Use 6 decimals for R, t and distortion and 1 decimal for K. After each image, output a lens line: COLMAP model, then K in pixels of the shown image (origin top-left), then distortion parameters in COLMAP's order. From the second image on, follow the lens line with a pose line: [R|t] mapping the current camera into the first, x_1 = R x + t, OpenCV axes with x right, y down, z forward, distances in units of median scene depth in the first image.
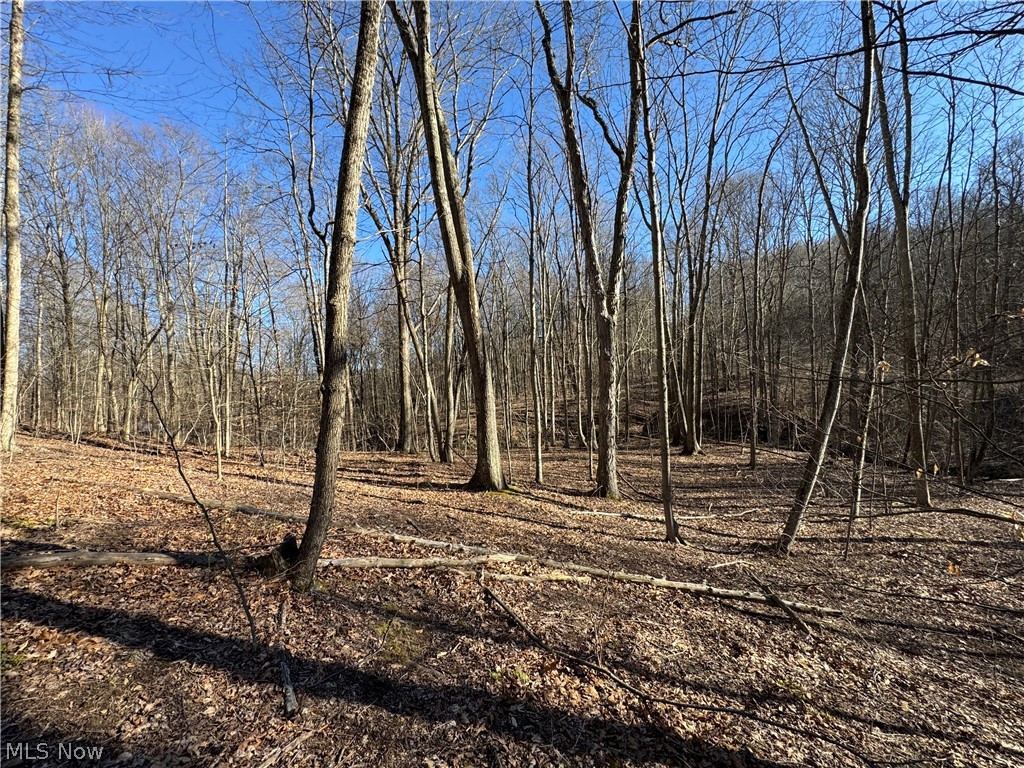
lens RADIAL K [[415.1, 0, 512.0], [0, 415.1, 384.0], [0, 0, 1]] dist [-0.001037, -0.000032]
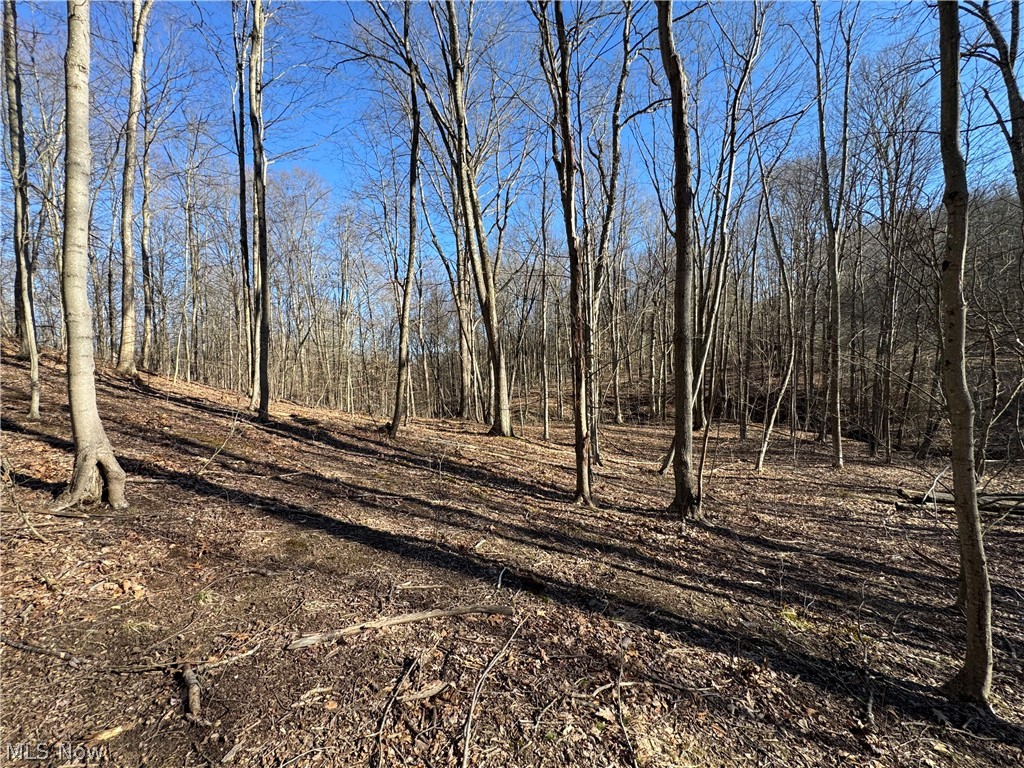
lens RADIAL K [[415.1, 0, 512.0], [0, 415.1, 384.0], [0, 0, 1]] dist [-0.001037, -0.000032]
pose [[0.982716, 0.019899, -0.184045, 0.178506], [-0.011244, 0.998786, 0.047955, -0.013115], [0.184776, -0.045057, 0.981747, -0.353309]]
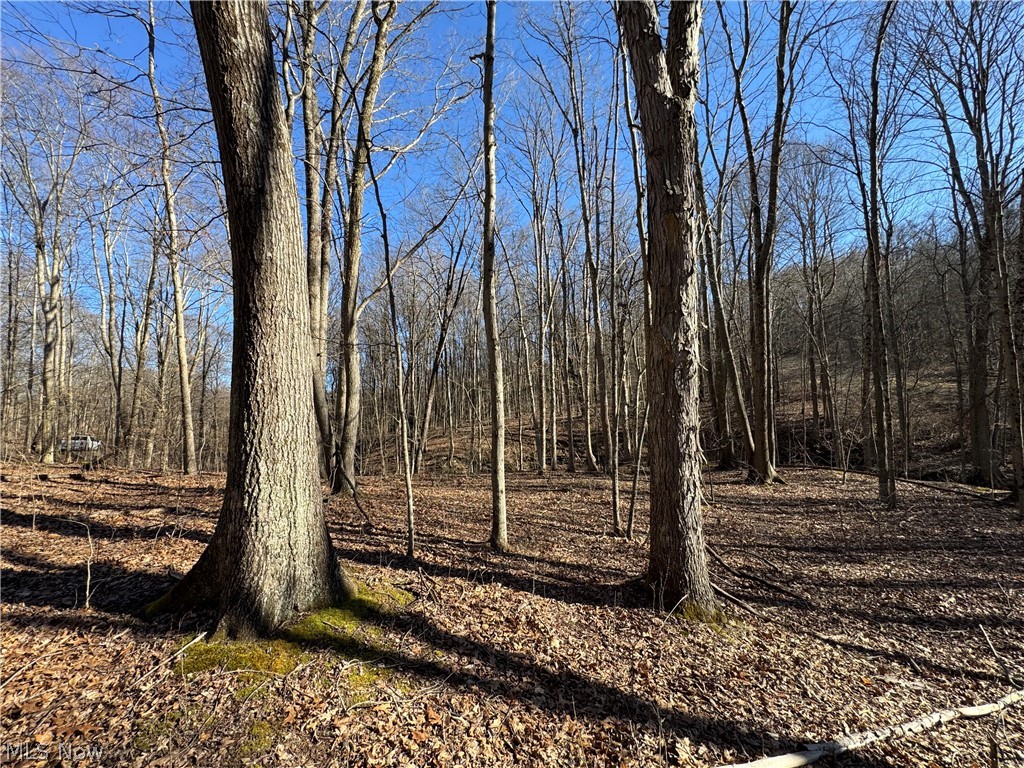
lens RADIAL K [[415.1, 0, 512.0], [0, 415.1, 384.0], [0, 0, 1]] dist [-0.001037, -0.000032]
pose [[0.999866, 0.005363, -0.015454, 0.071987], [-0.006329, 0.997985, -0.063139, 0.085059], [0.015084, 0.063229, 0.997885, 0.486281]]
